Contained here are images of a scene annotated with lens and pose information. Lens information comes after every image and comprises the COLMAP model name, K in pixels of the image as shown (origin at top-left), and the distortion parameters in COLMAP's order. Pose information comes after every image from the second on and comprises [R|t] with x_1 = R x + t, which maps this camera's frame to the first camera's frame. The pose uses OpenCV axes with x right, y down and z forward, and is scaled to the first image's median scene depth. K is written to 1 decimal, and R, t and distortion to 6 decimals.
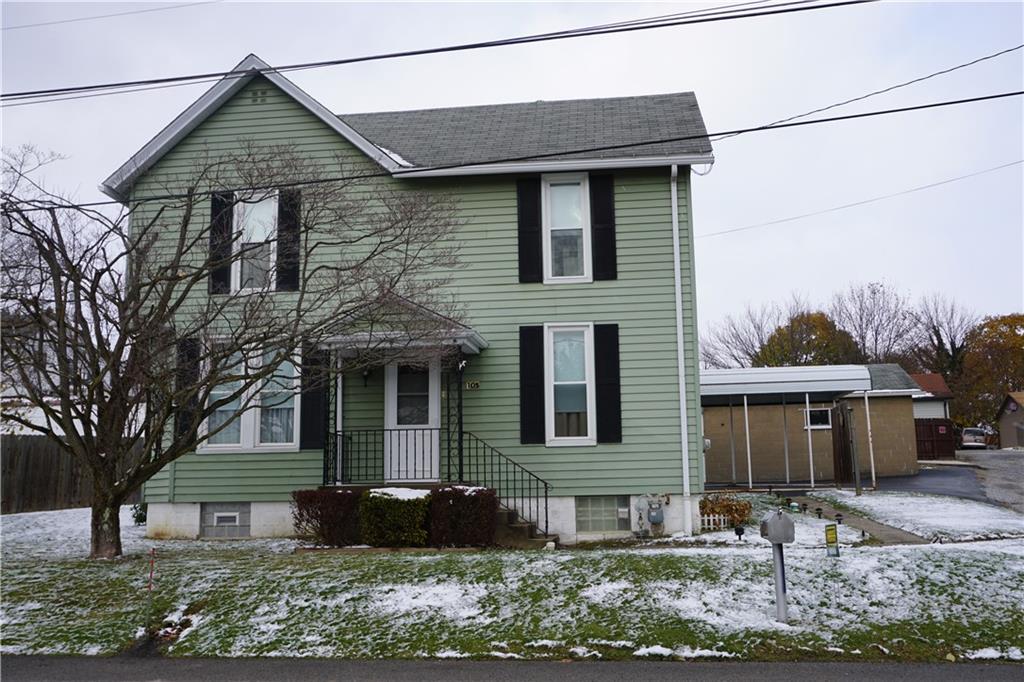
lens RADIAL K [[915.8, 0, 512.0], [0, 915.8, 341.0], [0, 0, 1]] dist [-0.035325, 0.020102]
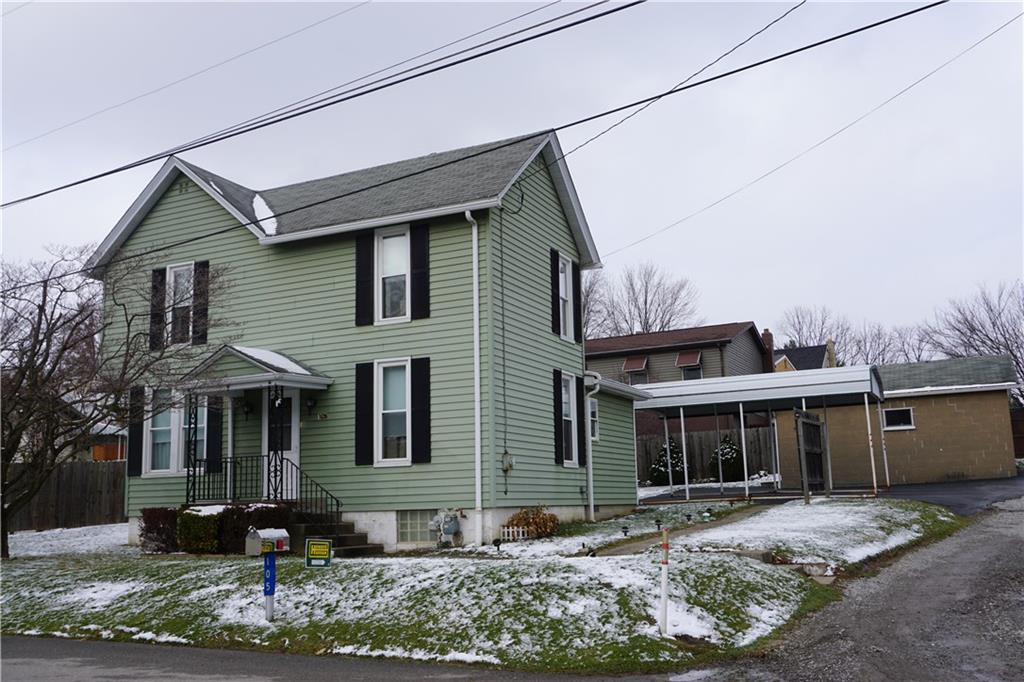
lens RADIAL K [[915.8, 0, 512.0], [0, 915.8, 341.0], [0, 0, 1]] dist [-0.035325, 0.020102]
pose [[0.946843, -0.064484, -0.315168, 0.562428], [0.063398, 0.997894, -0.013708, -0.016505], [0.315388, -0.007001, 0.948937, -0.036425]]
